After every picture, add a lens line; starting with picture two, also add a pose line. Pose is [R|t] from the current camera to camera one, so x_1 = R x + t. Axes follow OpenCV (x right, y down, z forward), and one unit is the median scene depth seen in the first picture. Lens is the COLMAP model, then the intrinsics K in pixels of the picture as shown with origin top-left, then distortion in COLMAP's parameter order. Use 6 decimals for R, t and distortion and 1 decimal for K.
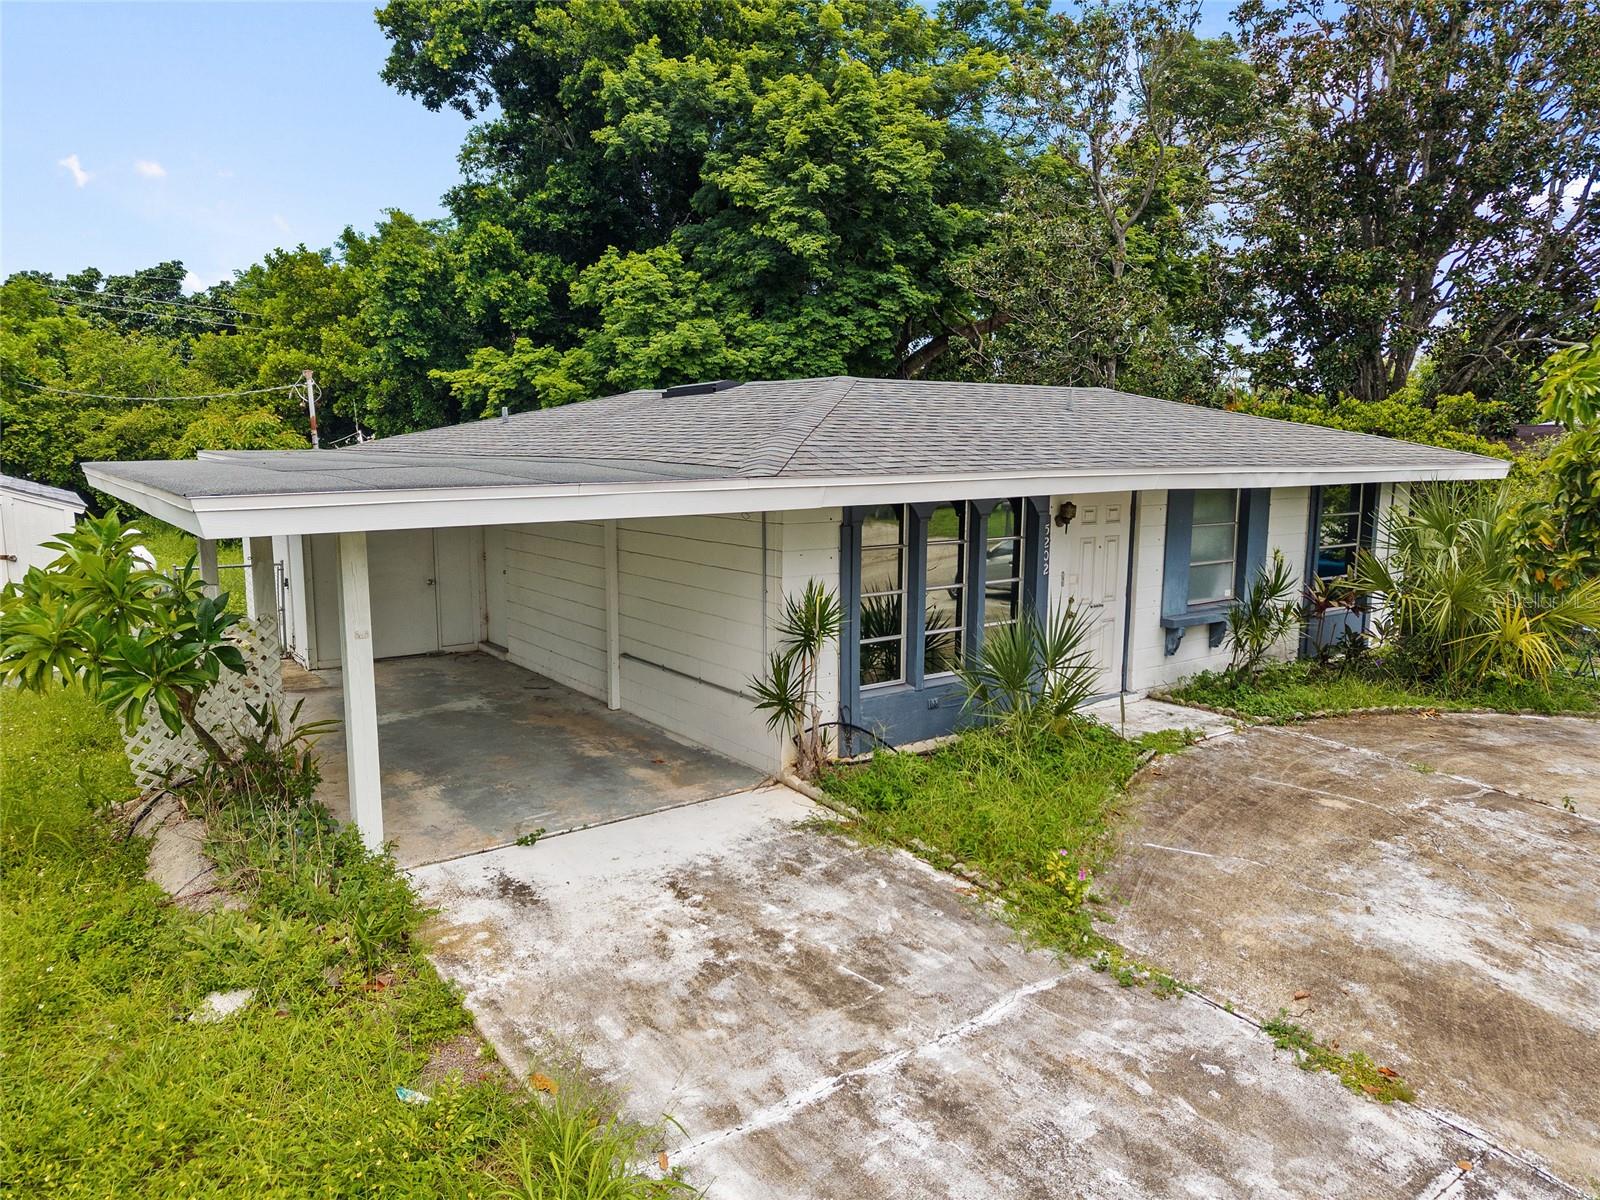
lens RADIAL K [[1049.5, 0, 800.0], [0, 1049.5, 600.0], [0, 0, 1]] dist [0.044998, -0.070629]
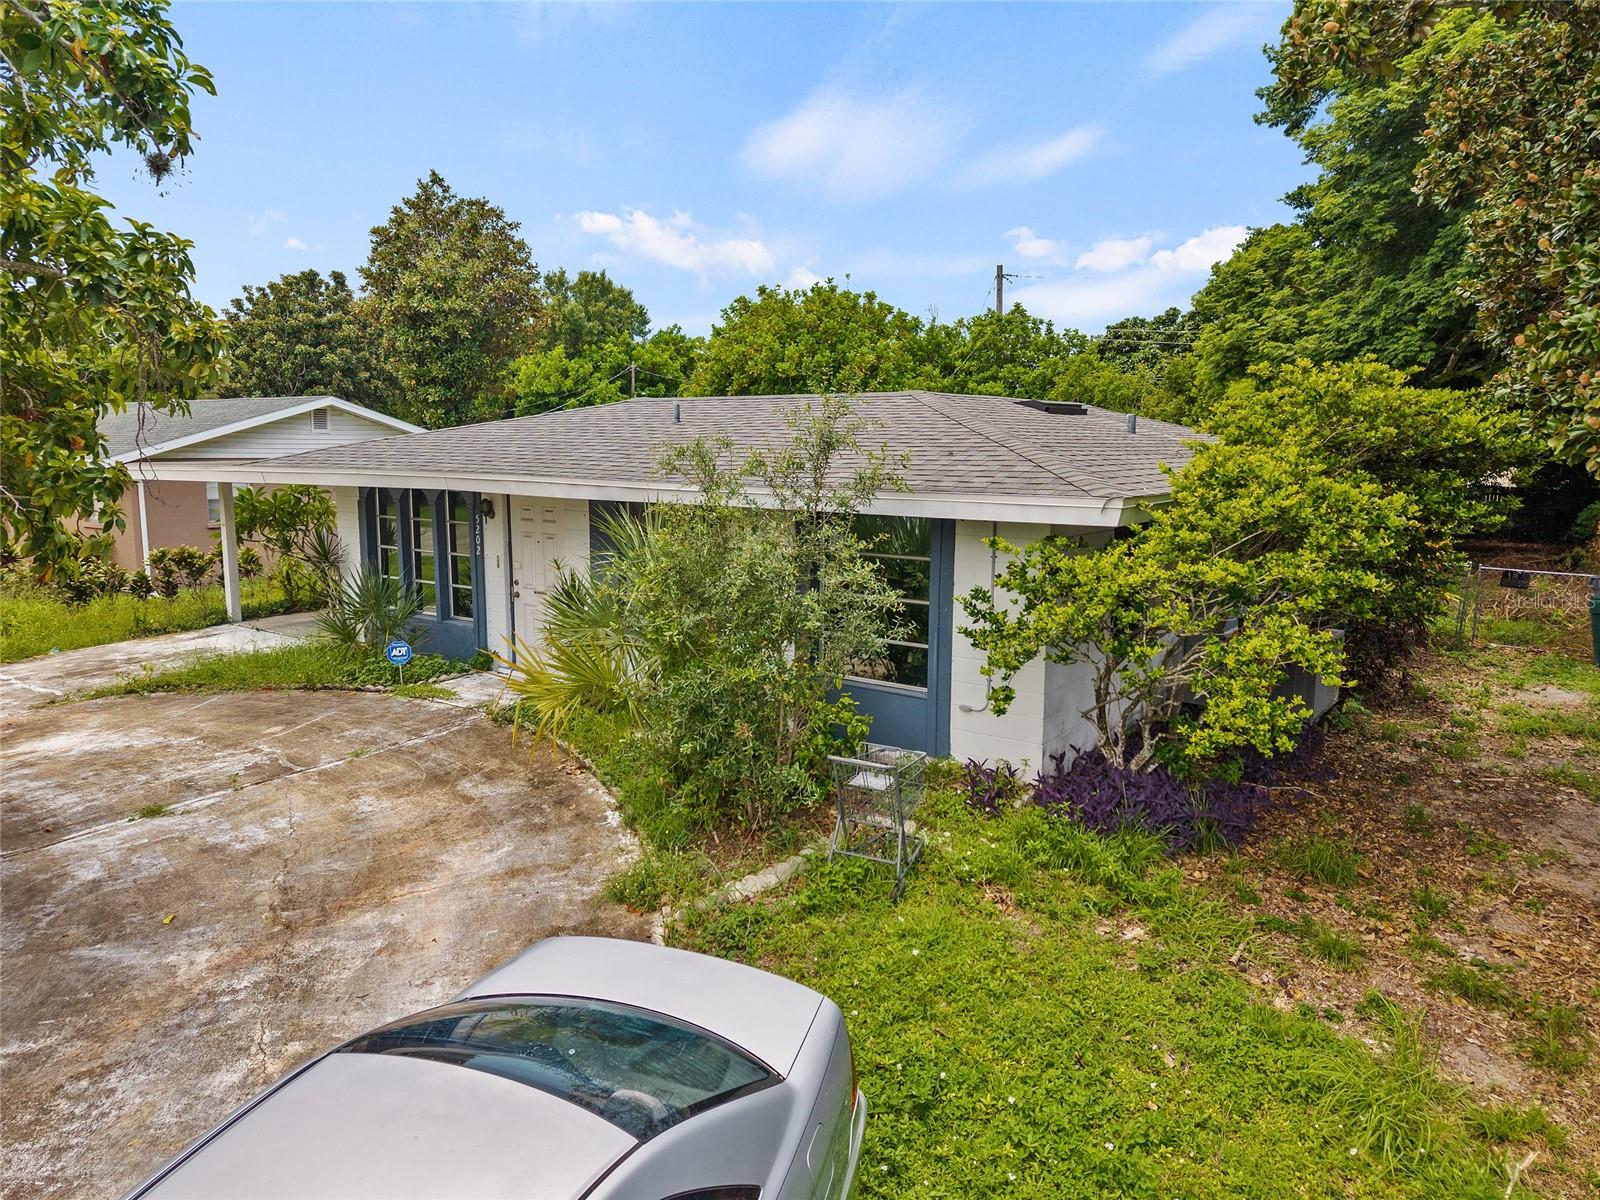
lens RADIAL K [[1049.5, 0, 800.0], [0, 1049.5, 600.0], [0, 0, 1]] dist [0.044998, -0.070629]
pose [[0.320326, 0.122892, -0.939302, 1.769203], [-0.148592, 0.985794, 0.078301, -0.148013], [0.935581, 0.114491, 0.334036, 1.072874]]
